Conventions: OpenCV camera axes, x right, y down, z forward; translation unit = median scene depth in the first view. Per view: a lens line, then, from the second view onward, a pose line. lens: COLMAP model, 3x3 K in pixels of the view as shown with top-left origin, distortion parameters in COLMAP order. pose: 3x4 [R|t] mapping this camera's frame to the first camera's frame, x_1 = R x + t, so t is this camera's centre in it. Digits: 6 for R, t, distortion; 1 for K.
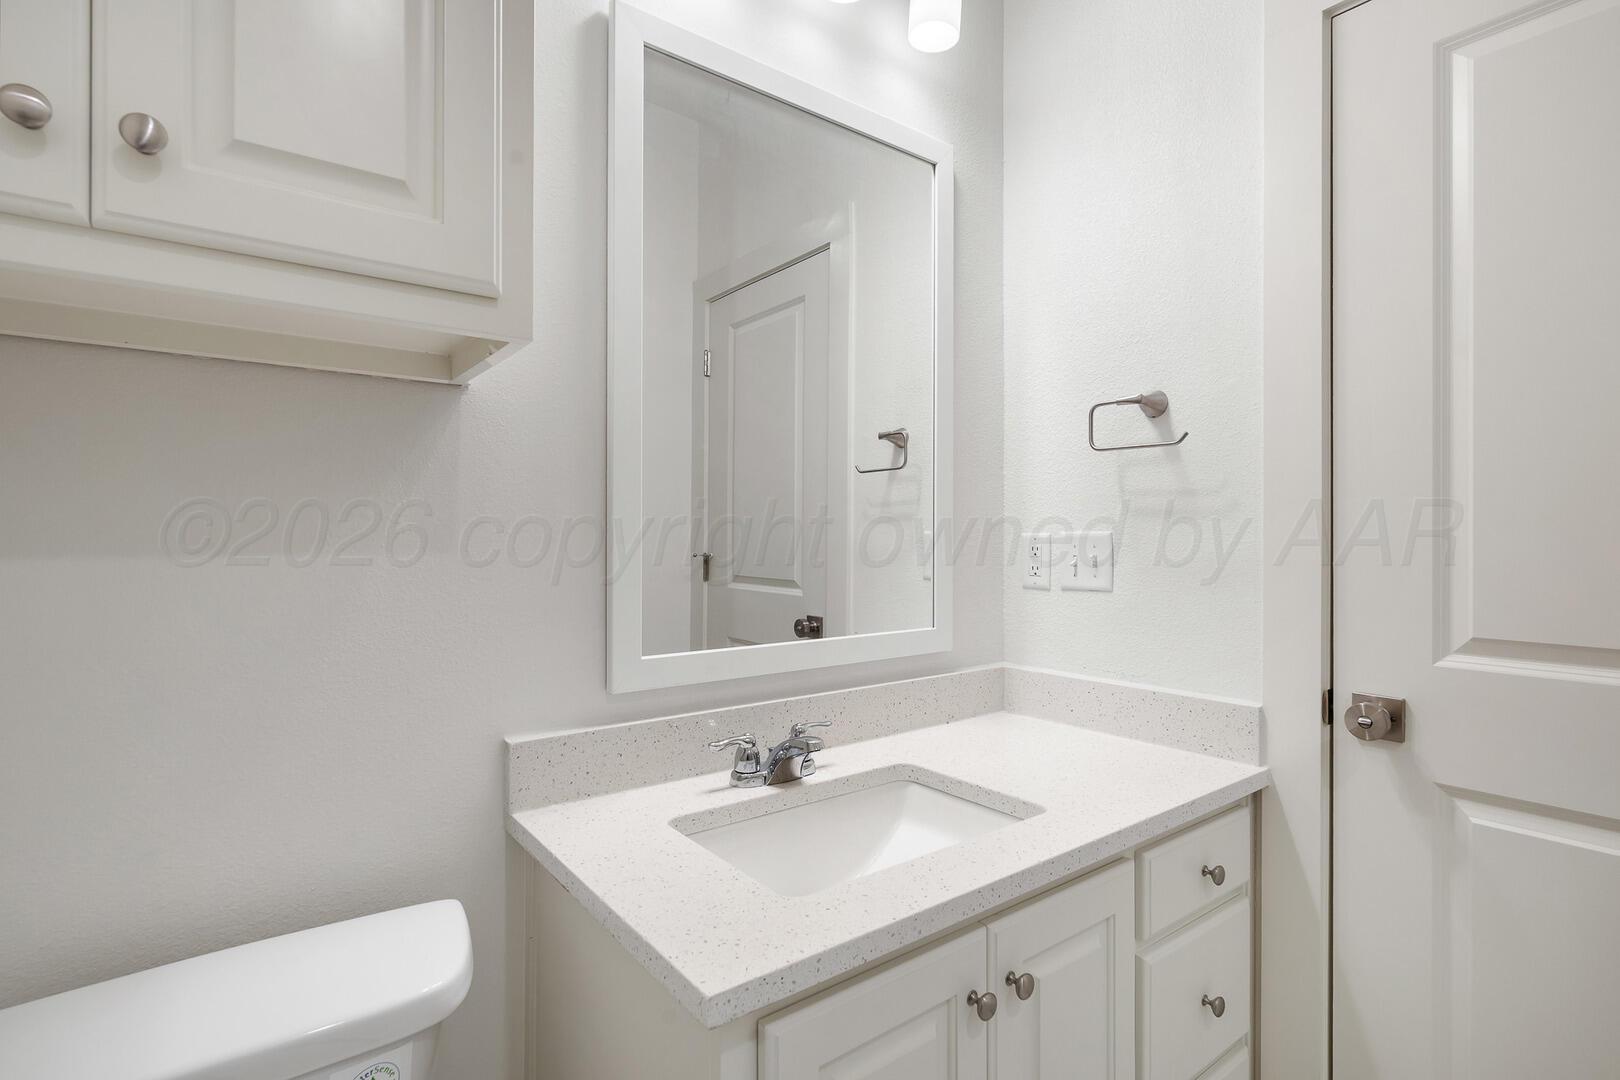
lens RADIAL K [[784.2, 0, 805.1], [0, 784.2, 536.6], [0, 0, 1]] dist [-0.002903, -0.000066]
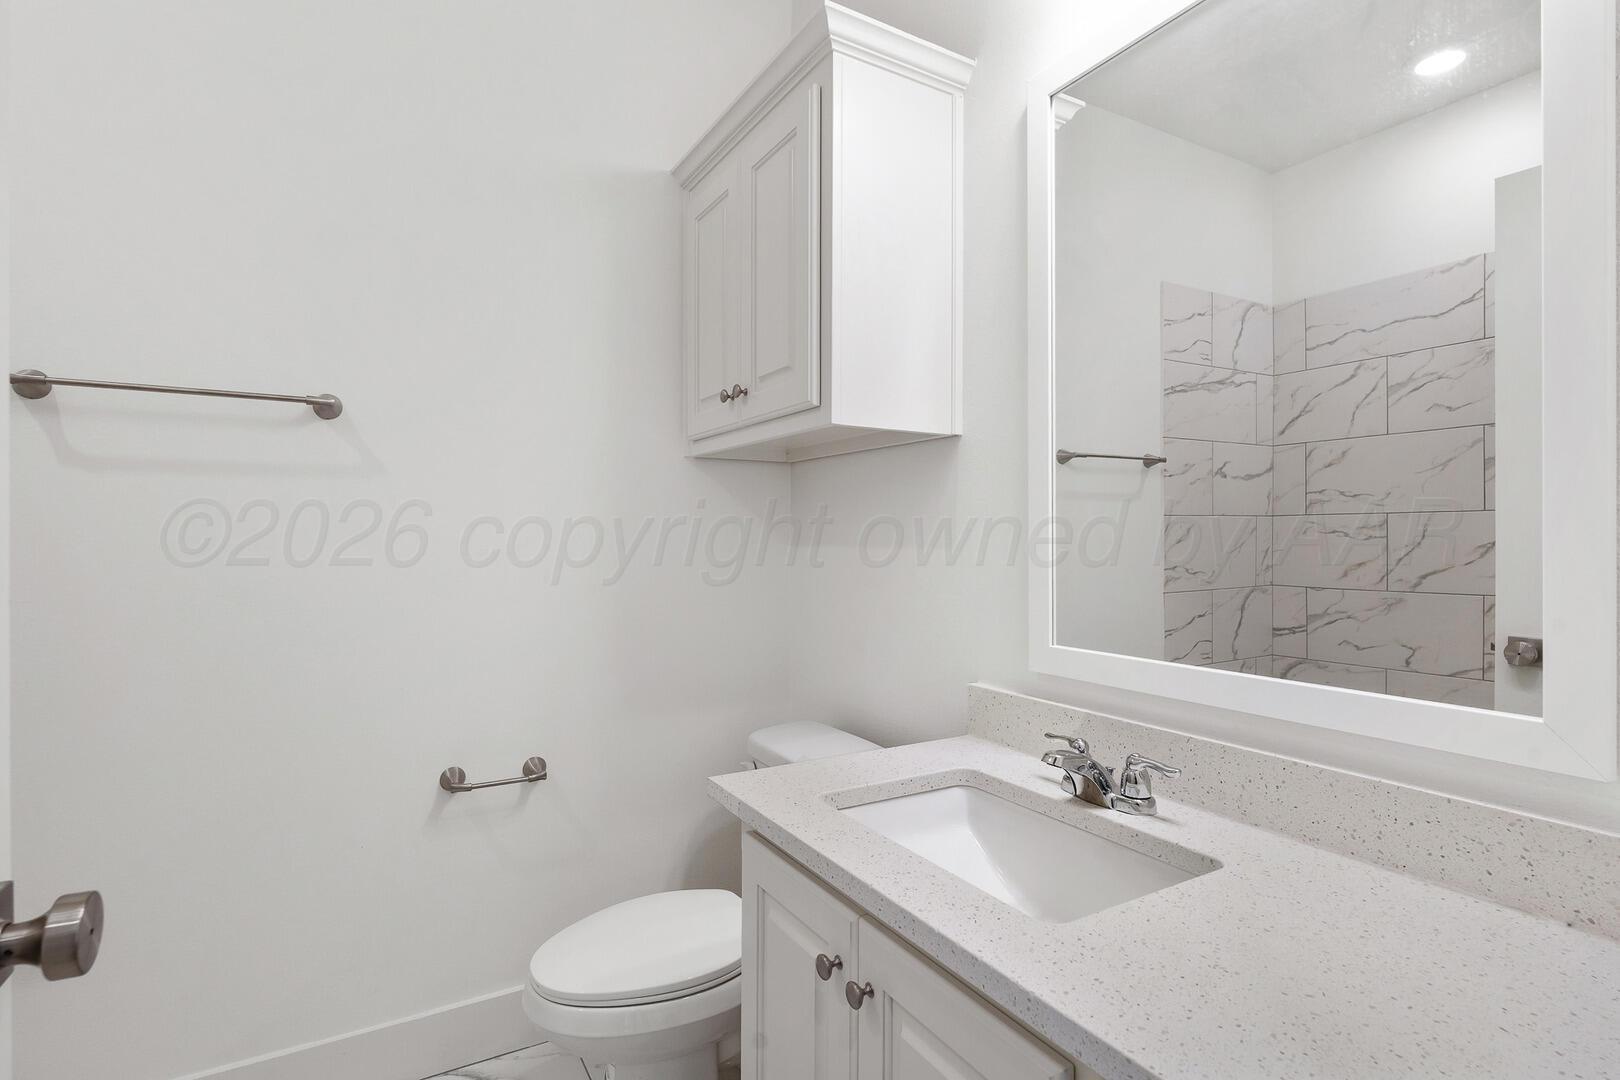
lens RADIAL K [[784.2, 0, 805.5], [0, 784.2, 539.9], [0, 0, 1]] dist [-0.002903, -0.000066]
pose [[-0.117395, 0.004654, -0.993074, 1.060517], [0.004868, 0.999980, 0.004111, -0.001569], [0.993073, -0.004351, -0.117416, 0.887089]]
